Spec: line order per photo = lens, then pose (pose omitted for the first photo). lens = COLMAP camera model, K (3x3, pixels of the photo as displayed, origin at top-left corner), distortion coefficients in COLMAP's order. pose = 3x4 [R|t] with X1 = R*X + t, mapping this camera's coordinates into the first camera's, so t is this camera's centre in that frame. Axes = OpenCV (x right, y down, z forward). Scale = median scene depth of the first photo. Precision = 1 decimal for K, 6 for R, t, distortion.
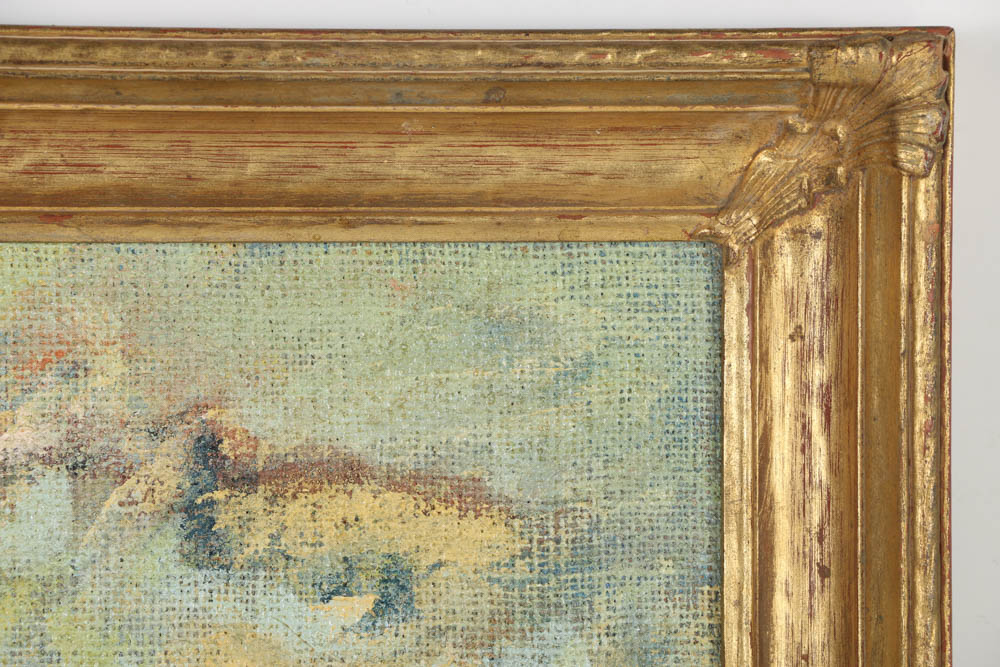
lens RADIAL K [[5787.0, 0, 501.6], [0, 5787.0, 364.1], [0, 0, 1]] dist [1.956336, 0.000000]
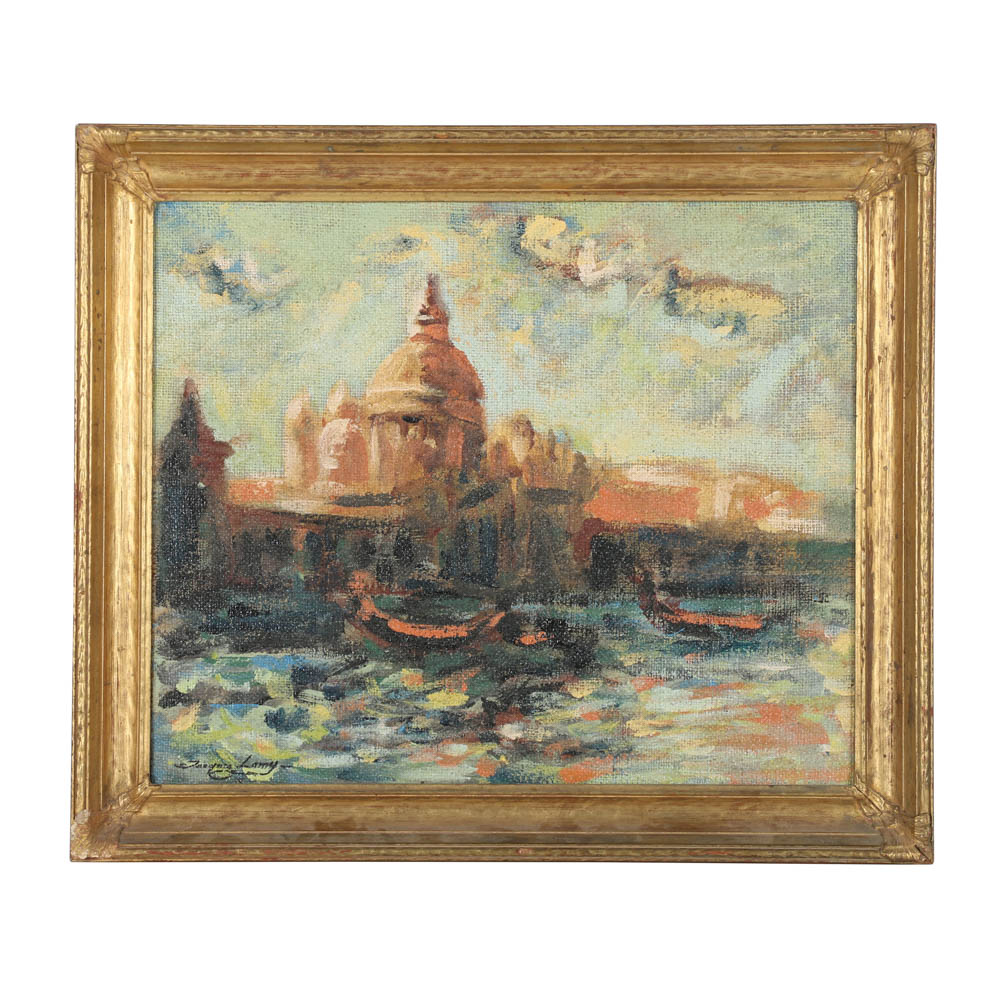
lens RADIAL K [[4247.3, 0, 495.7], [0, 4247.3, 498.2], [0, 0, 1]] dist [0.246904, 0.000000]
pose [[0.992148, 0.001149, -0.125068, 0.123343], [-0.005221, 0.999467, -0.032231, 0.191593], [0.124964, 0.032631, 0.991625, -1.070092]]
